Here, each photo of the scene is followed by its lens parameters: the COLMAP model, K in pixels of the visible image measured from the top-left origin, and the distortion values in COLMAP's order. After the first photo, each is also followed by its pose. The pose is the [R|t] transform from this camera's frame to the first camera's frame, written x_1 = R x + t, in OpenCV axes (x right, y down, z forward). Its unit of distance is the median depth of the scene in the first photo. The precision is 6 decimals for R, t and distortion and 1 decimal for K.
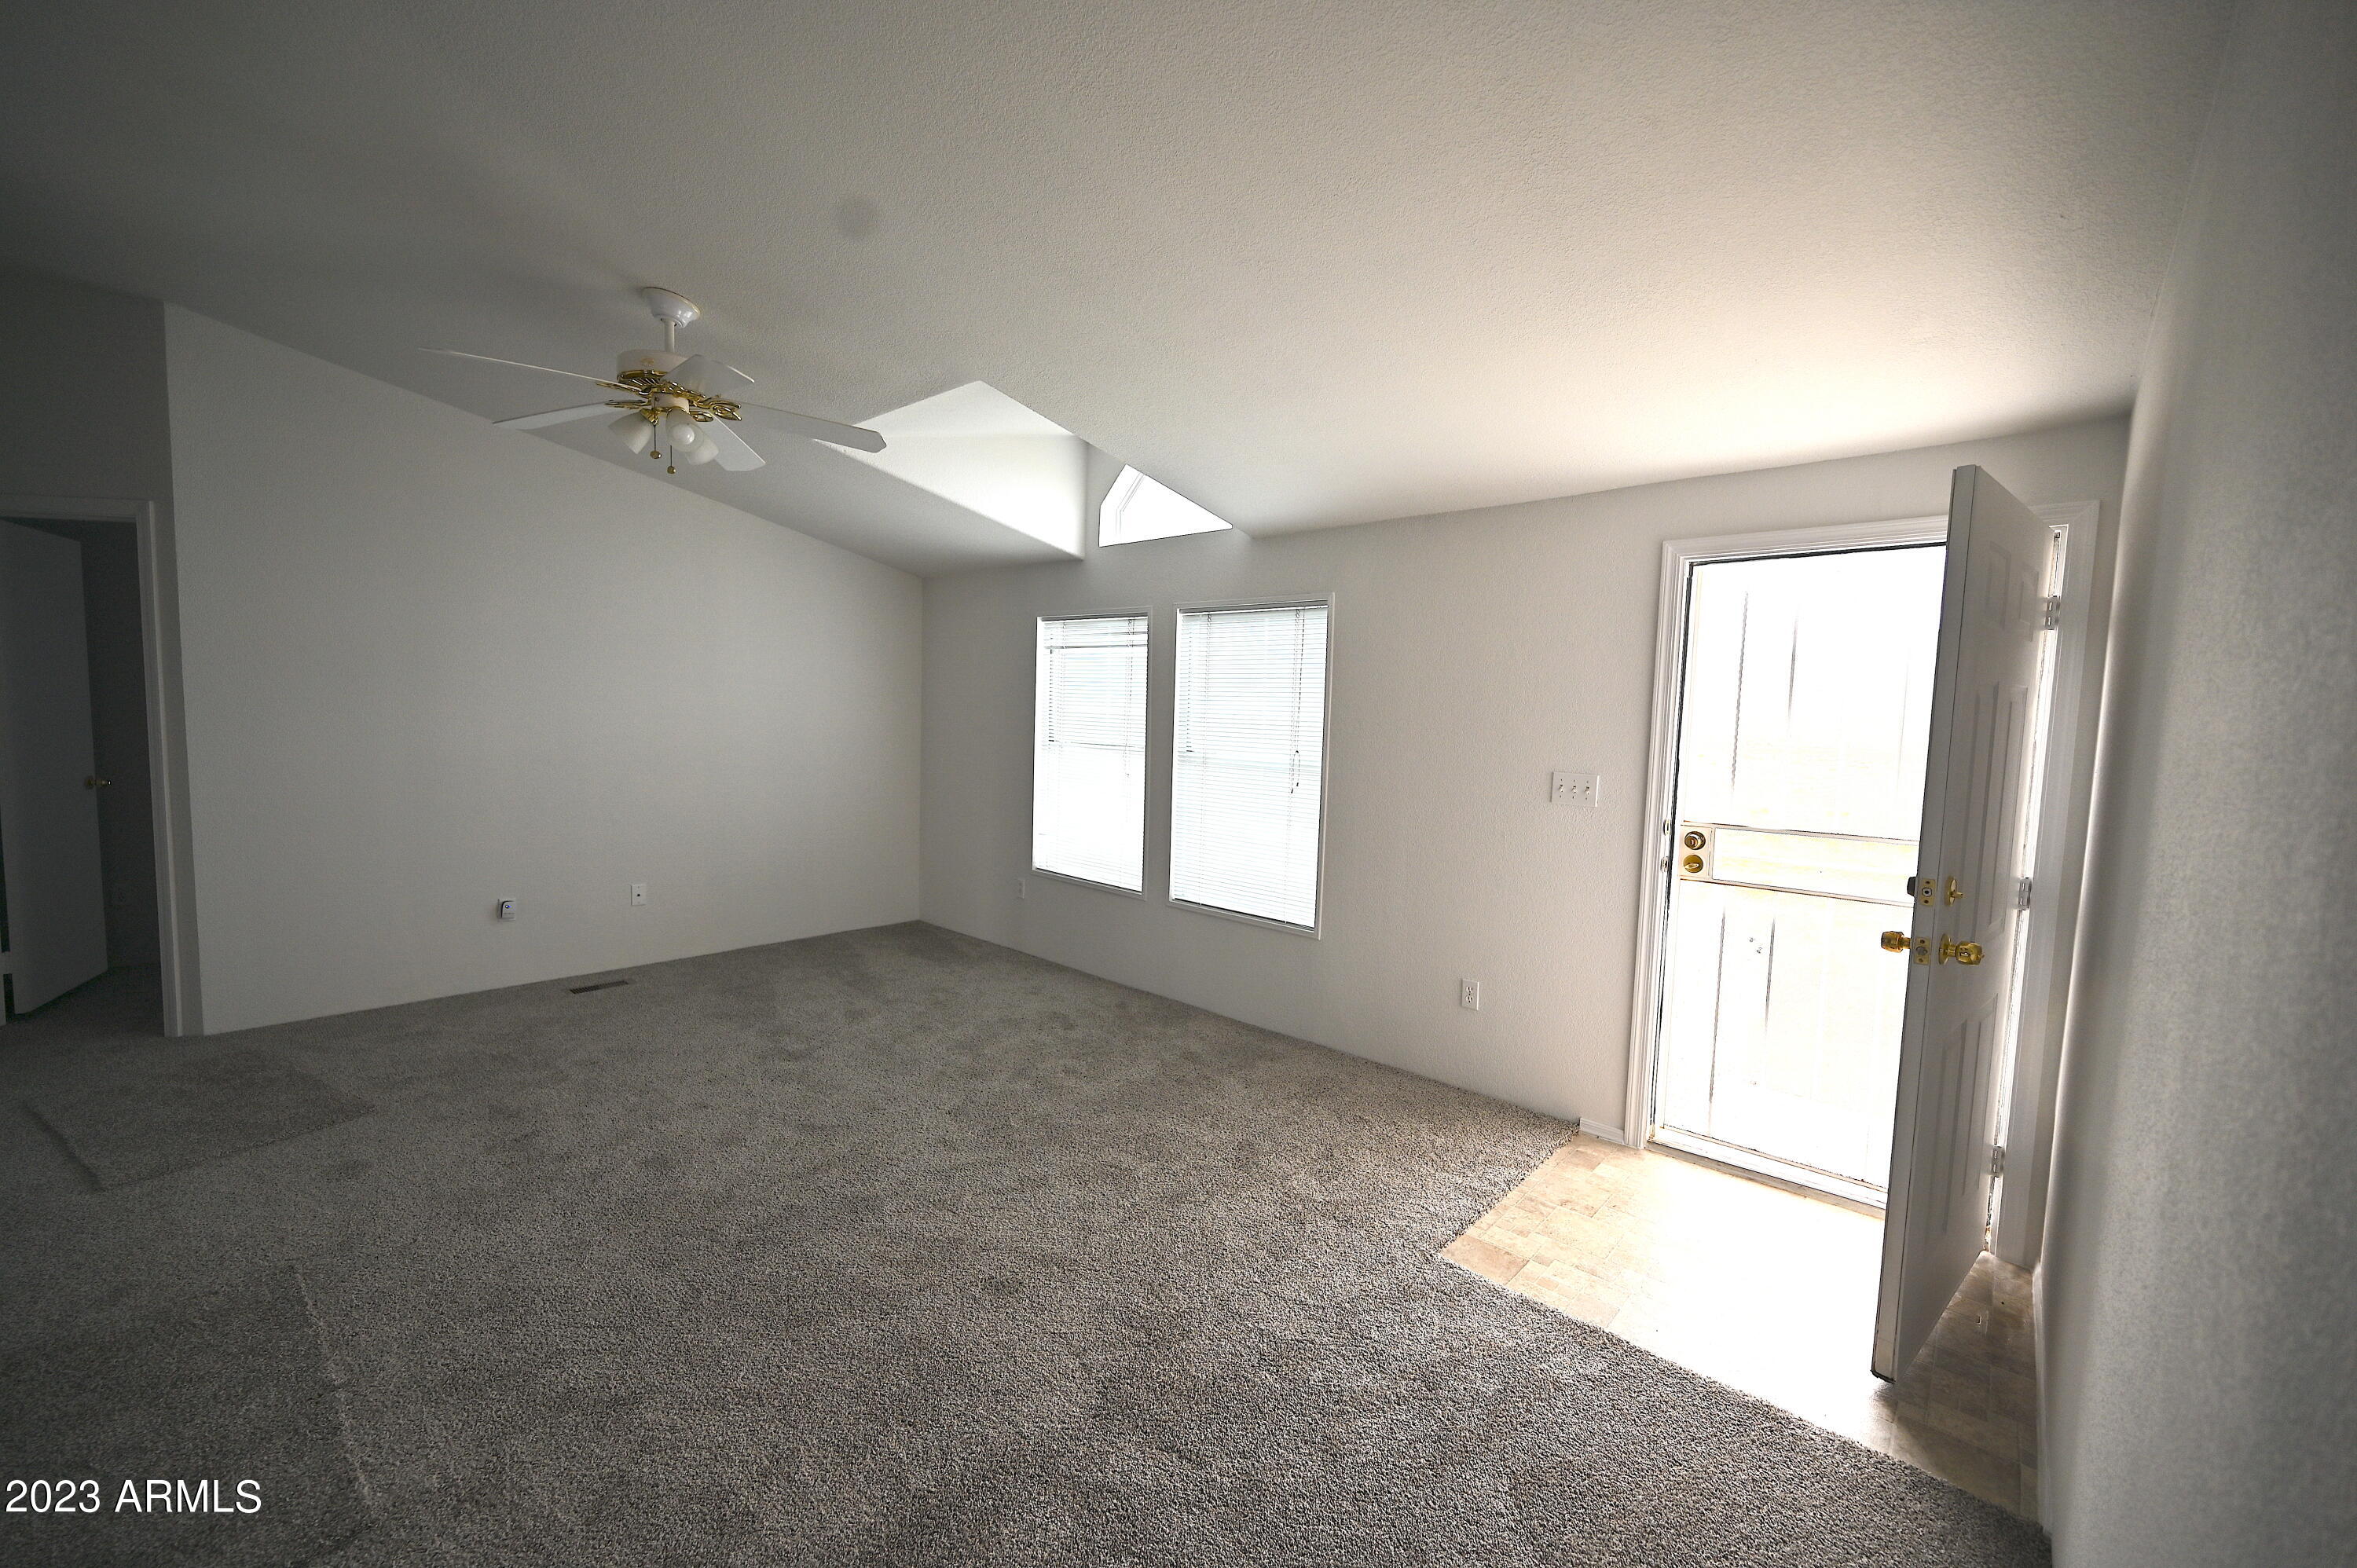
lens RADIAL K [[935.3, 0, 1178.5], [0, 935.3, 784.0], [0, 0, 1]] dist [-0.001321, 0.000782]
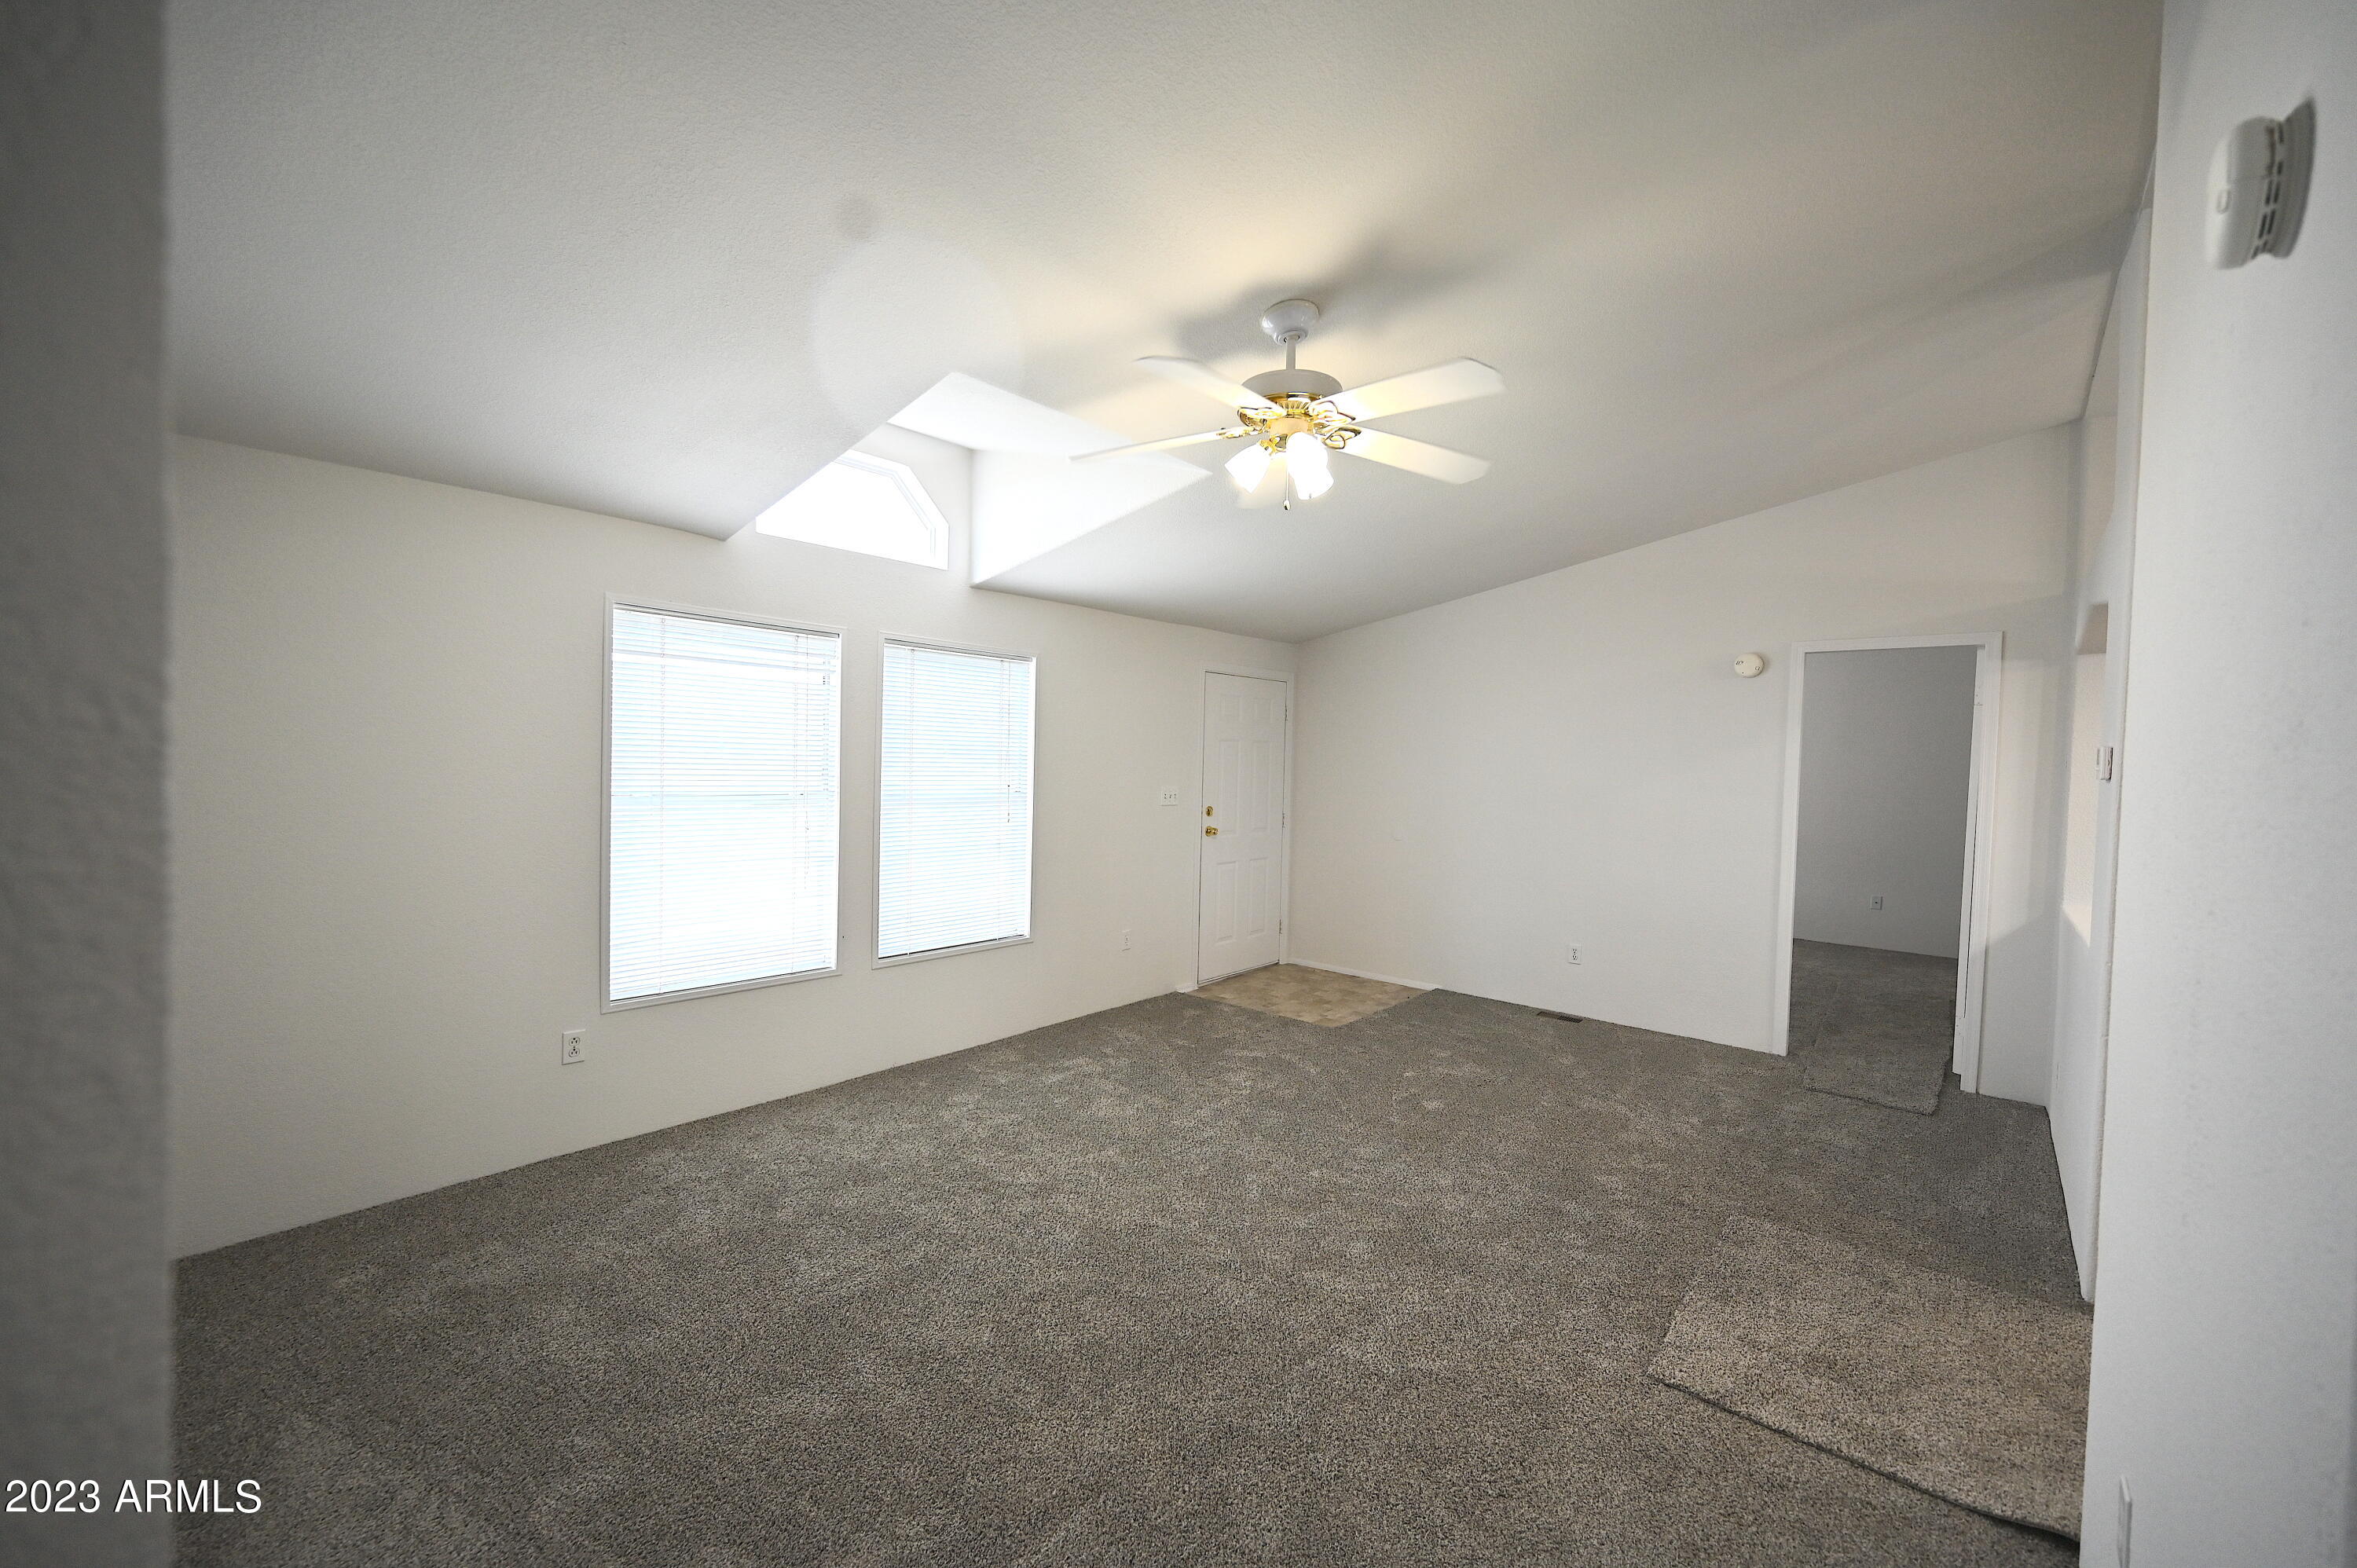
lens RADIAL K [[935.3, 0, 1178.5], [0, 935.3, 784.0], [0, 0, 1]] dist [-0.001321, 0.000782]
pose [[-0.019736, -0.062020, 0.997880, -0.890812], [0.055507, 0.996467, 0.063030, -0.083870], [-0.998263, 0.056633, -0.016224, 0.713078]]
